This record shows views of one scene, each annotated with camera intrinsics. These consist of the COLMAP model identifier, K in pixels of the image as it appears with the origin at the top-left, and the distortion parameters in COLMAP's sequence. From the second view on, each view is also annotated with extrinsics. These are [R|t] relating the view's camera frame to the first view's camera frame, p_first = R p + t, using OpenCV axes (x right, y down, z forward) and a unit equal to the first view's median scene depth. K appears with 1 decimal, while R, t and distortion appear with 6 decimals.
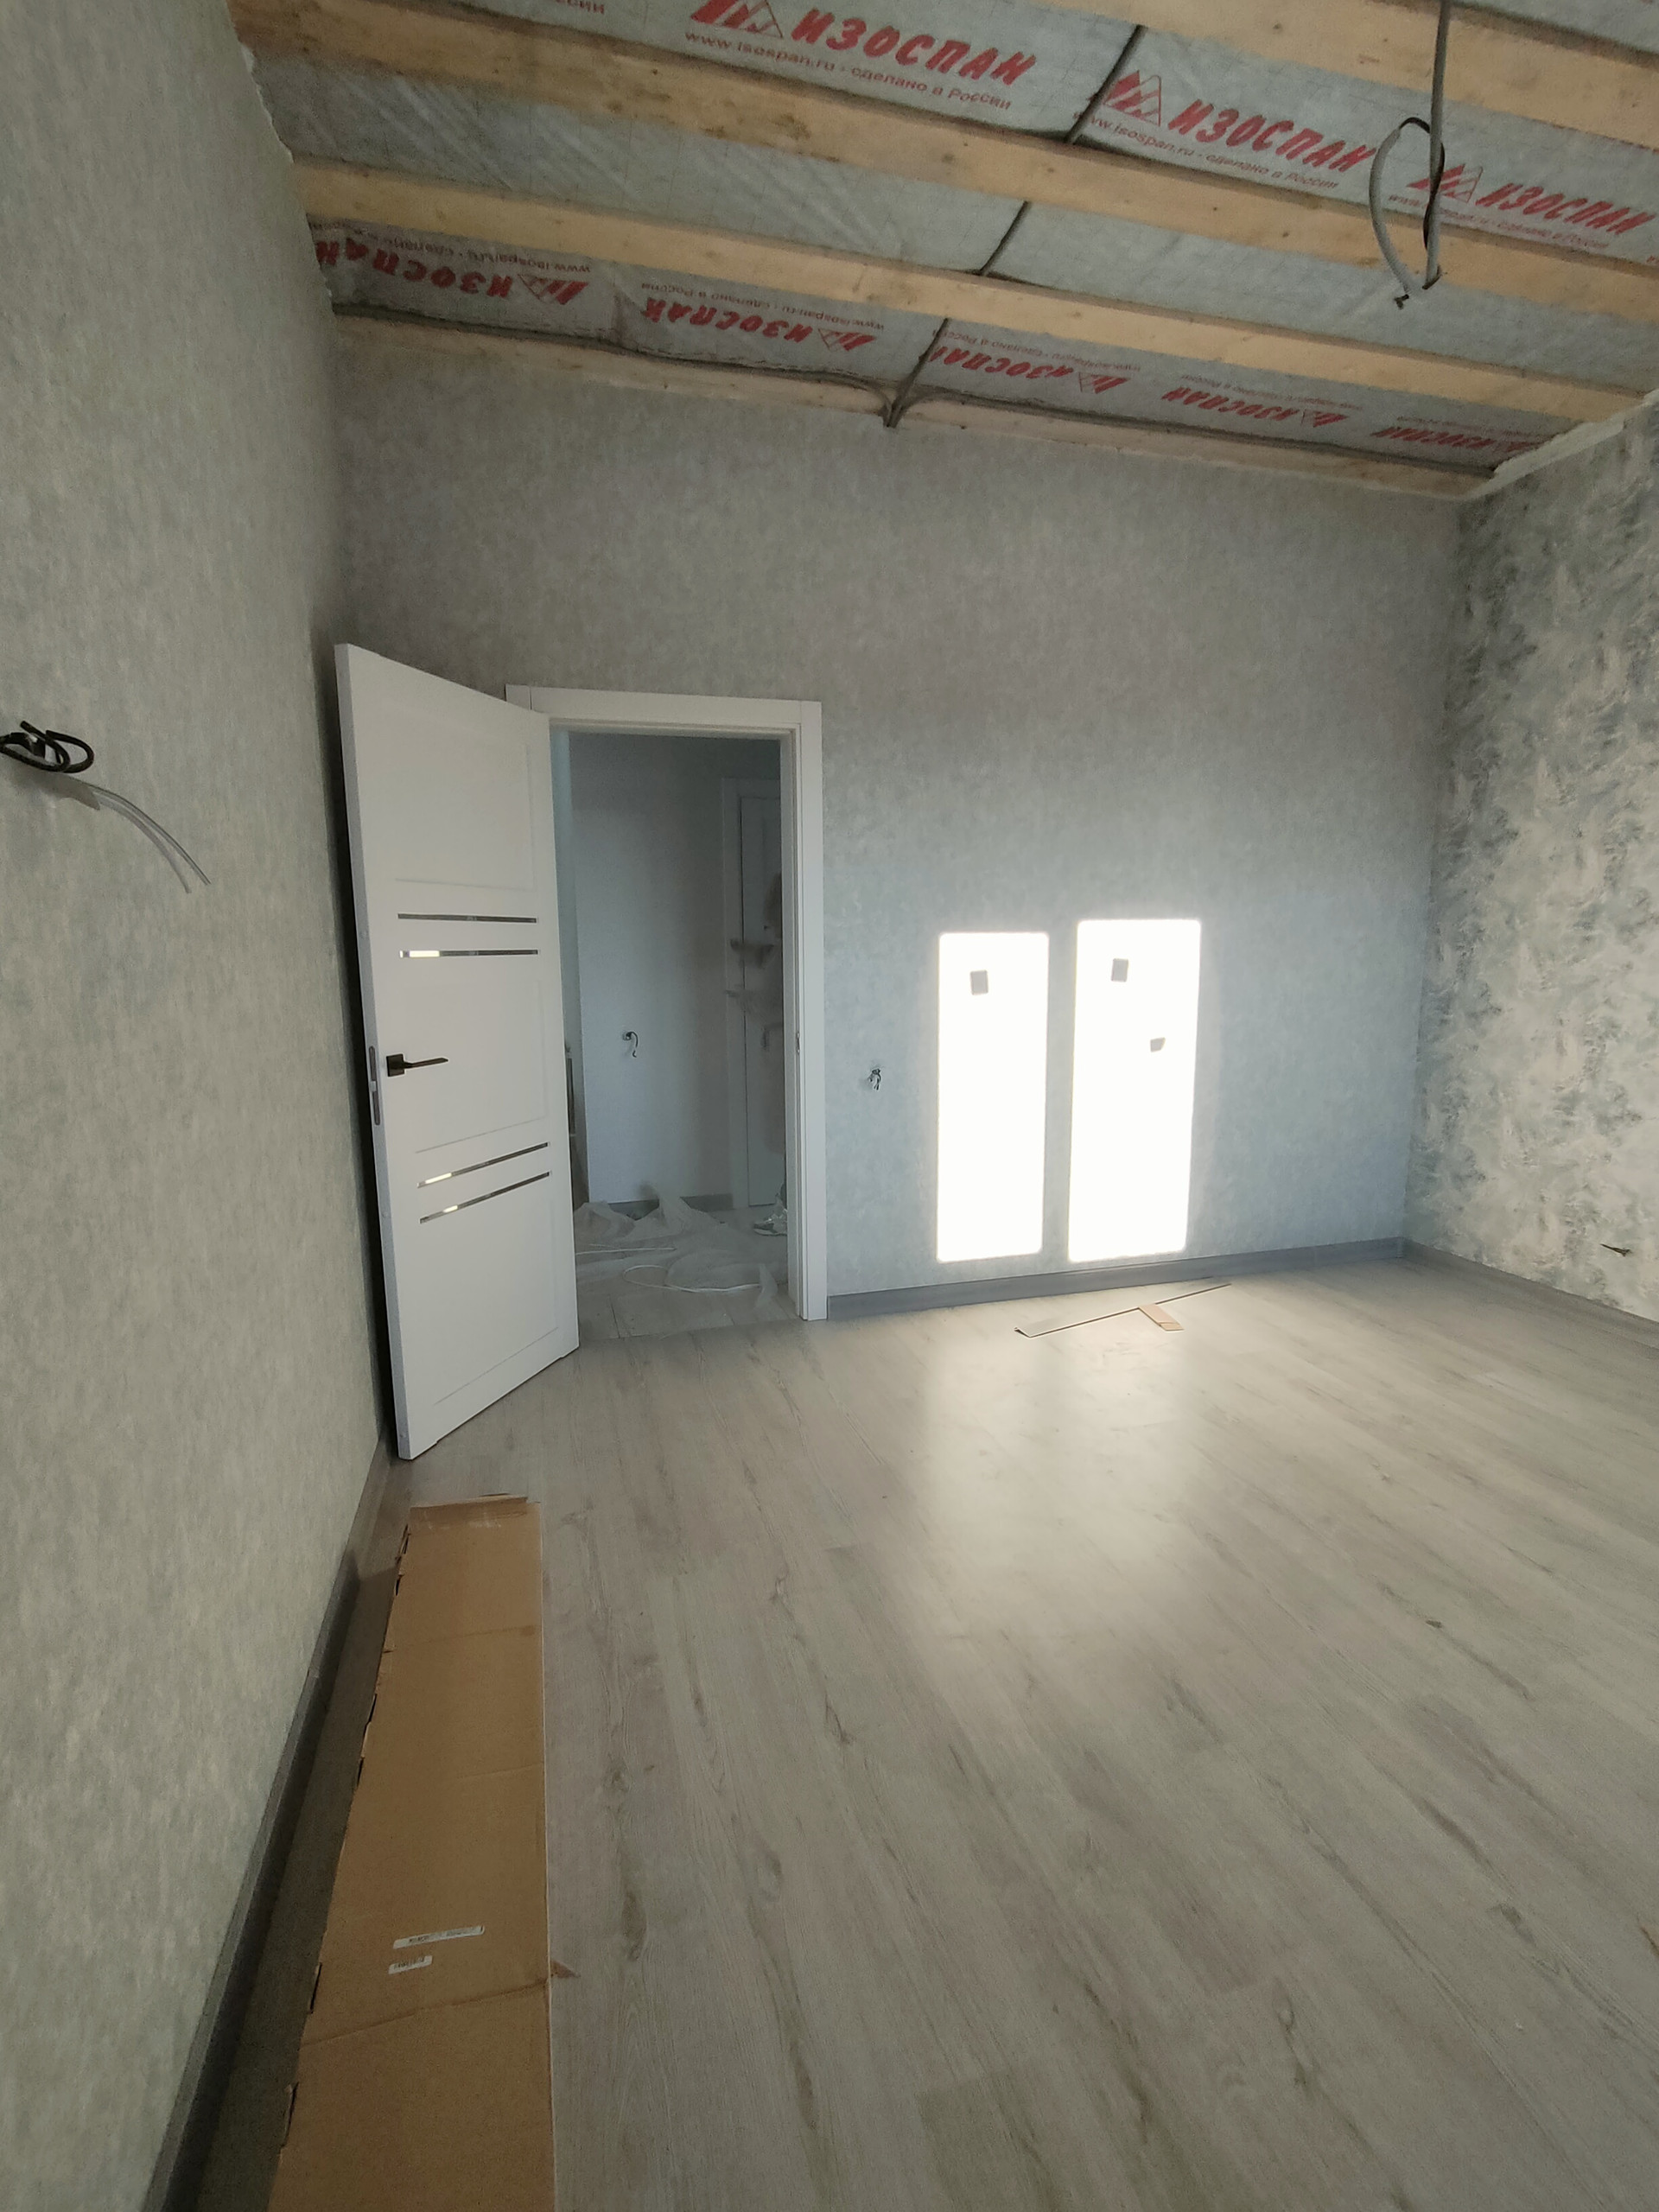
lens RADIAL K [[1033.4, 0, 829.9], [0, 1033.4, 1108.6], [0, 0, 1]] dist [-0.000778, 0.003755]
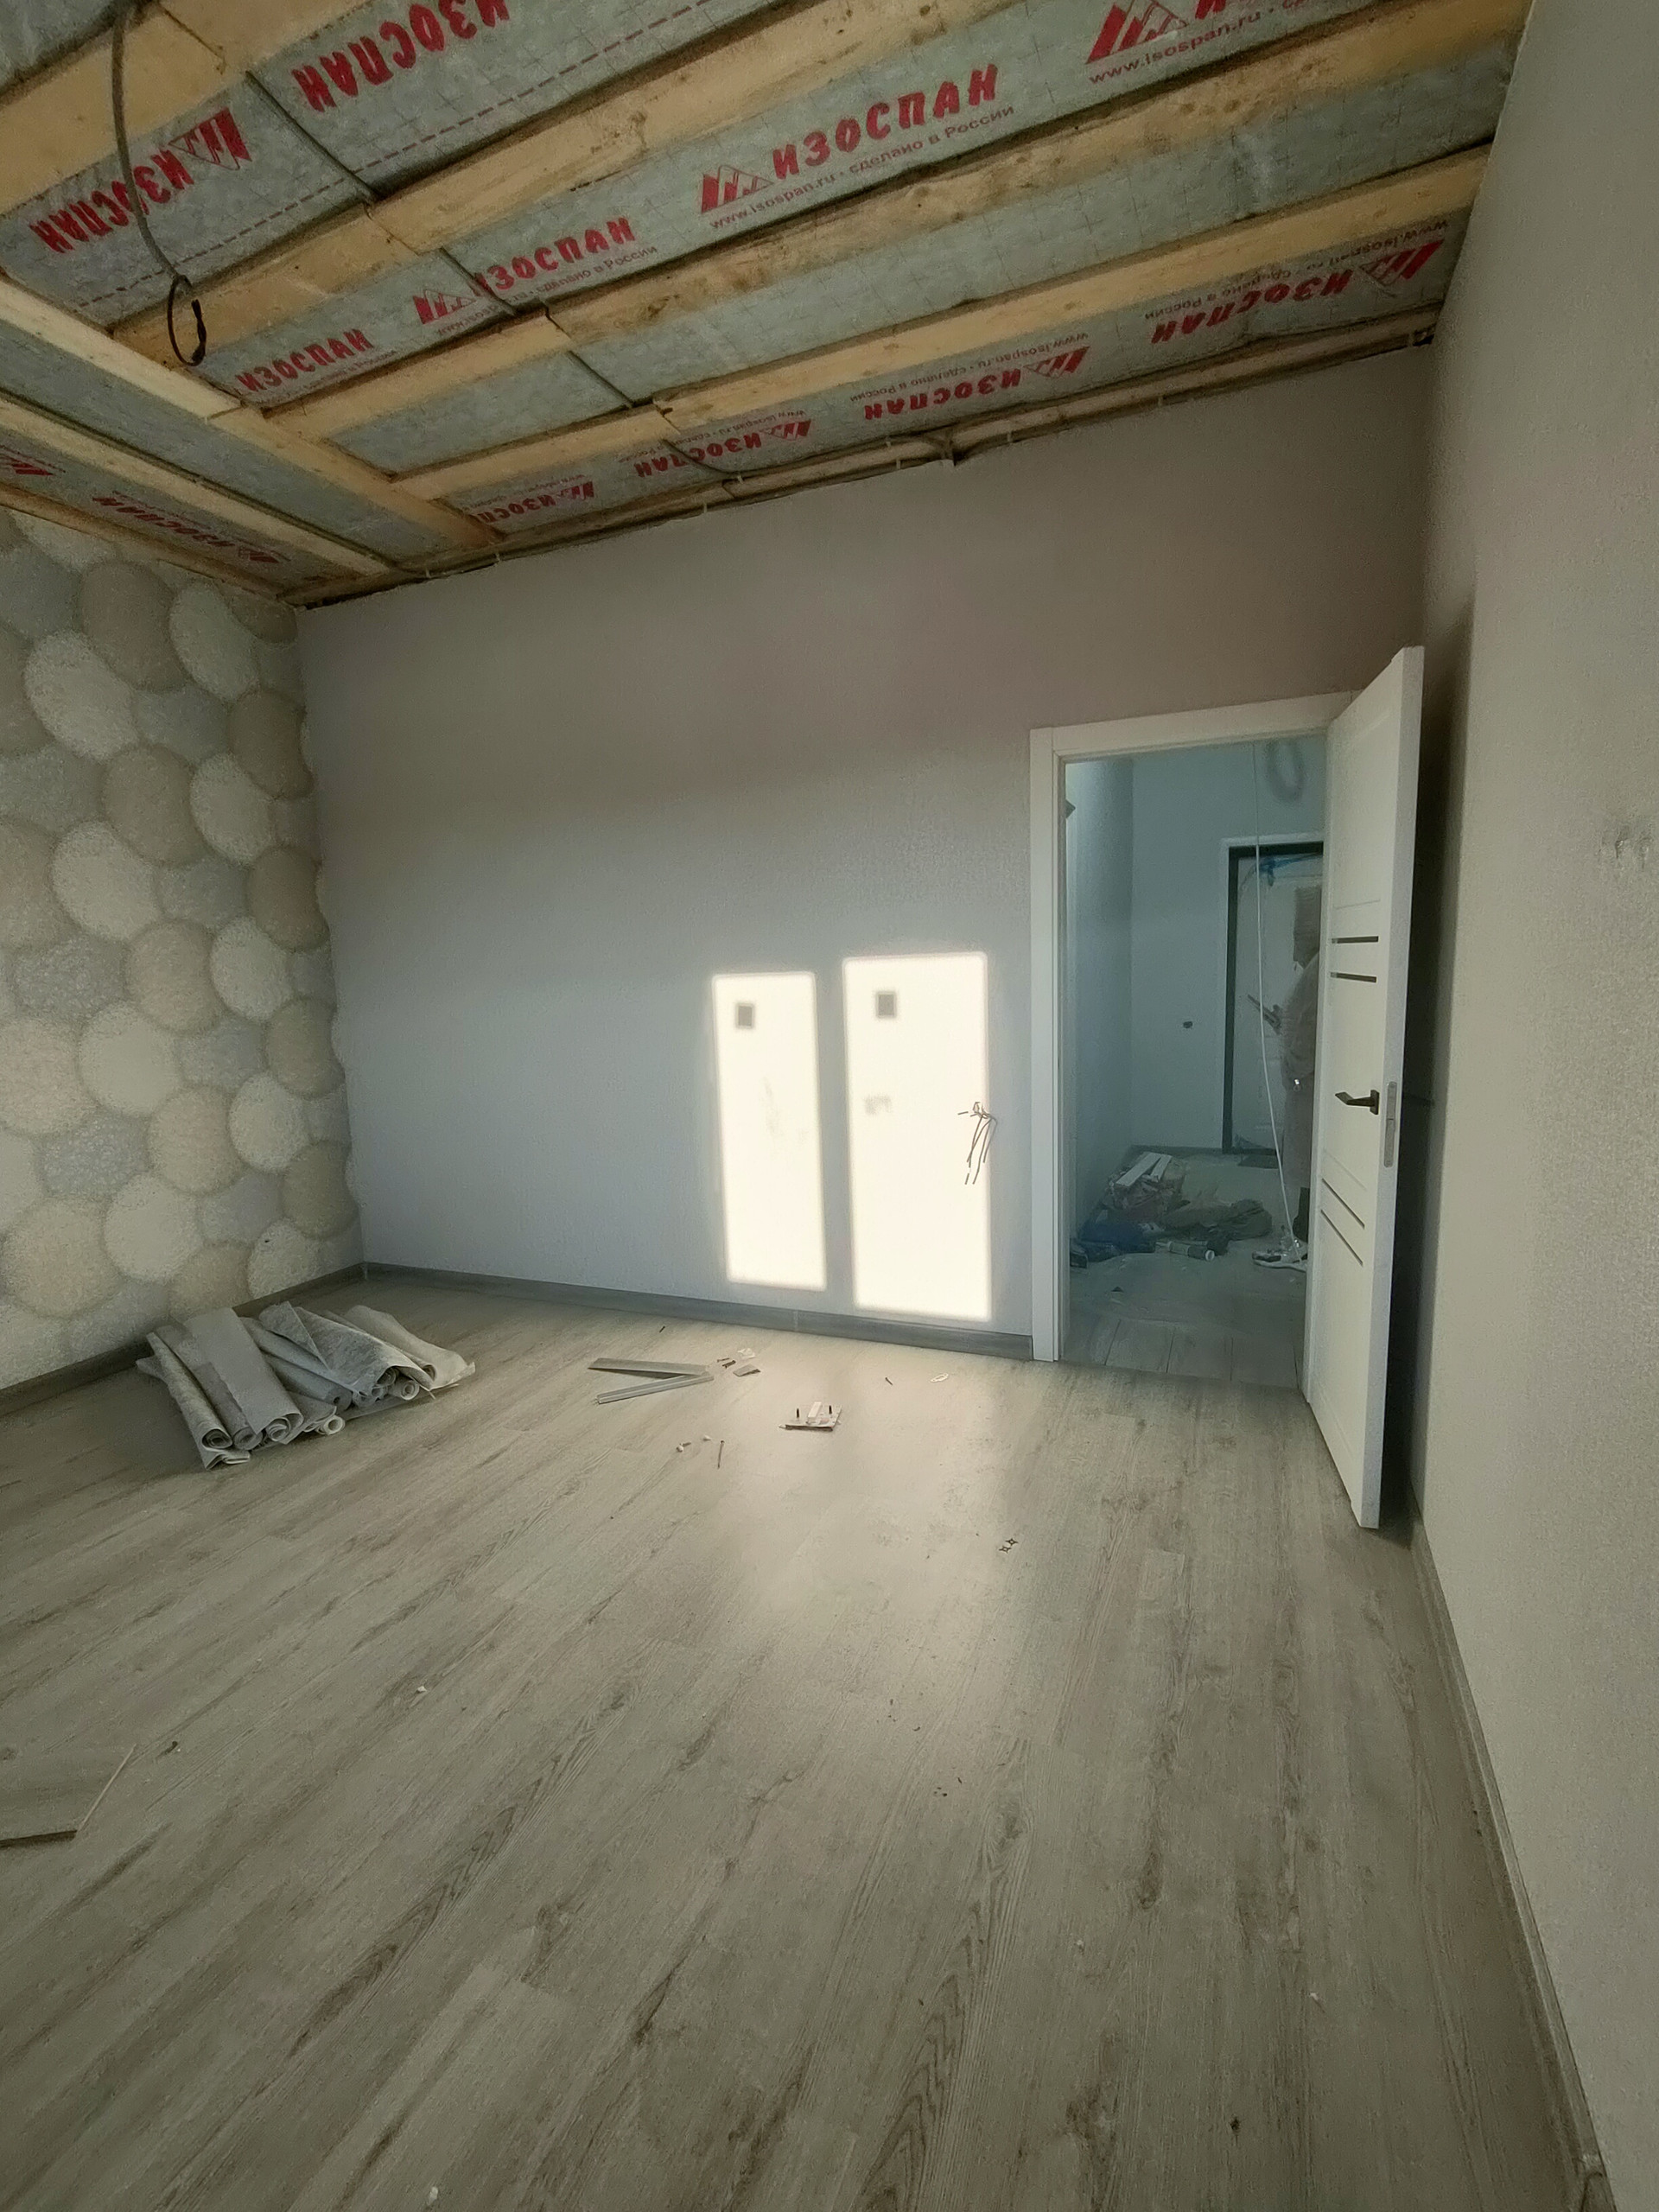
lens RADIAL K [[1019.9, 0, 825.7], [0, 1019.9, 1112.1], [0, 0, 1]] dist [-0.005322, 0.002952]
pose [[0.760402, 0.061786, -0.646507, 0.755217], [-0.071692, 0.997366, 0.010996, -0.039071], [0.645483, 0.037988, 0.762829, 0.213474]]
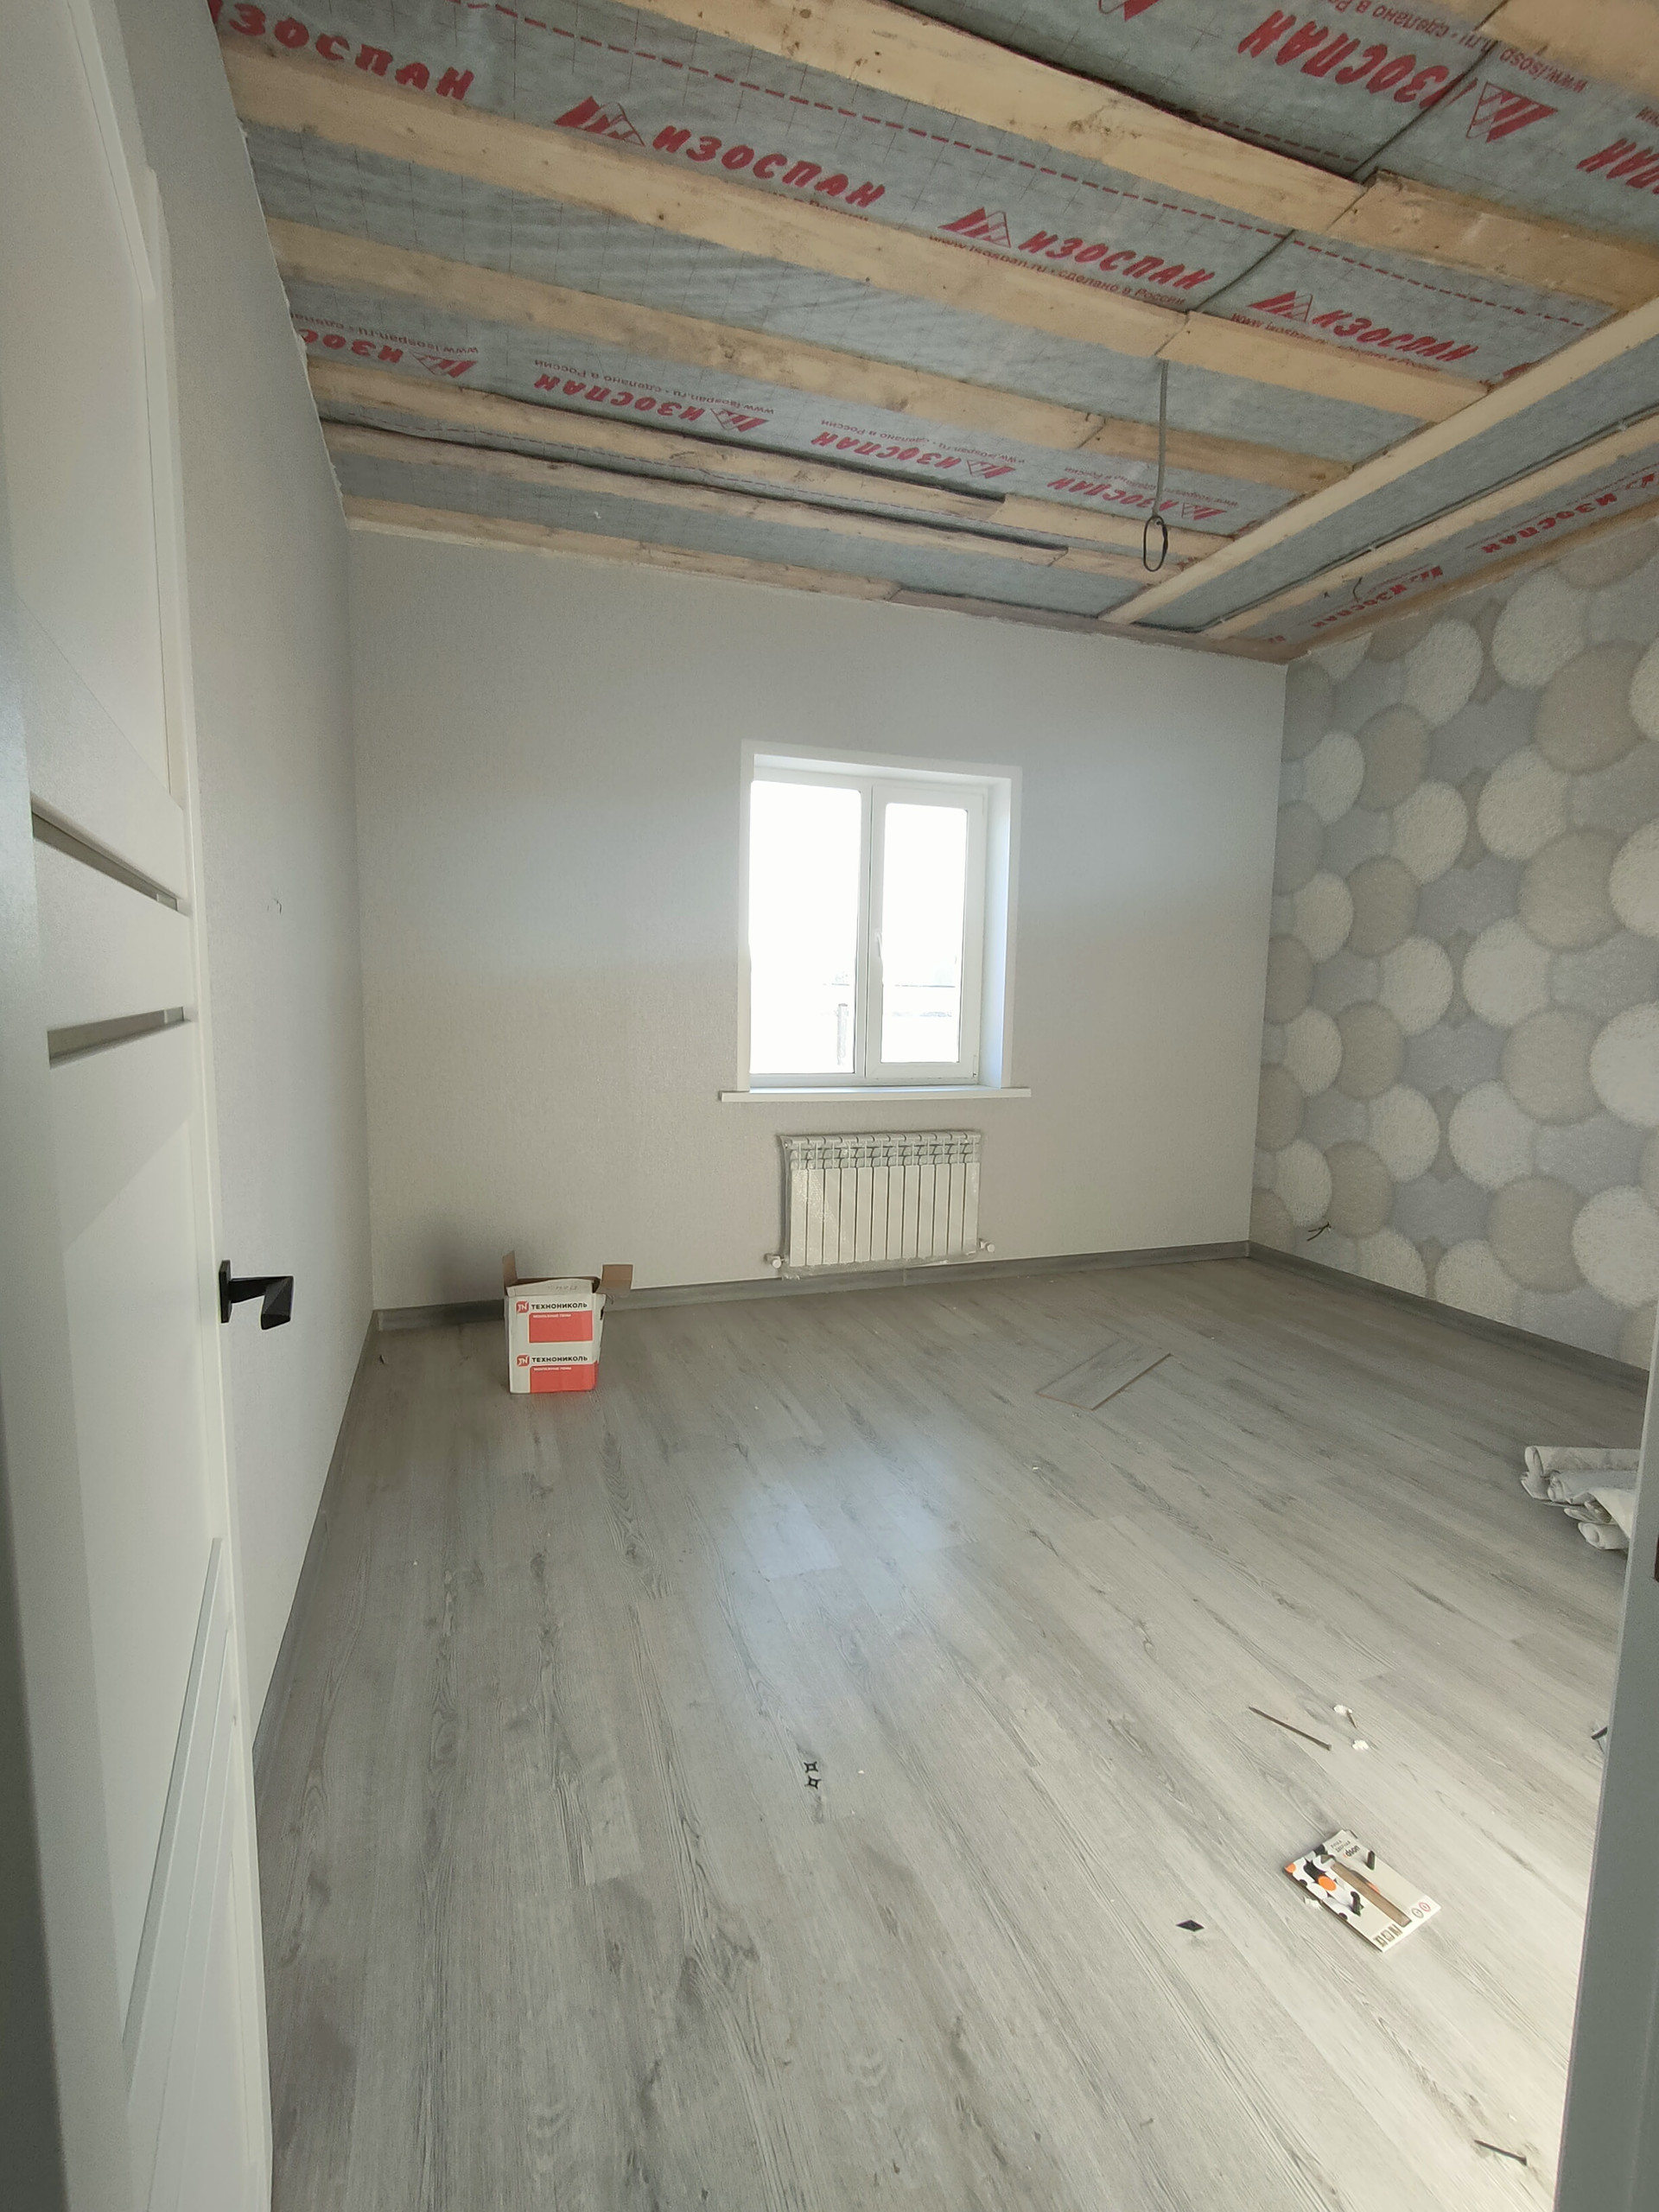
lens RADIAL K [[1014.3, 0, 814.3], [0, 1014.3, 1110.0], [0, 0, 1]] dist [0.000207, -0.000034]
pose [[-0.999378, -0.021196, -0.028172, 0.566334], [-0.028398, 0.957516, 0.286978, -0.135659], [0.020892, 0.287600, -0.957523, 0.813198]]
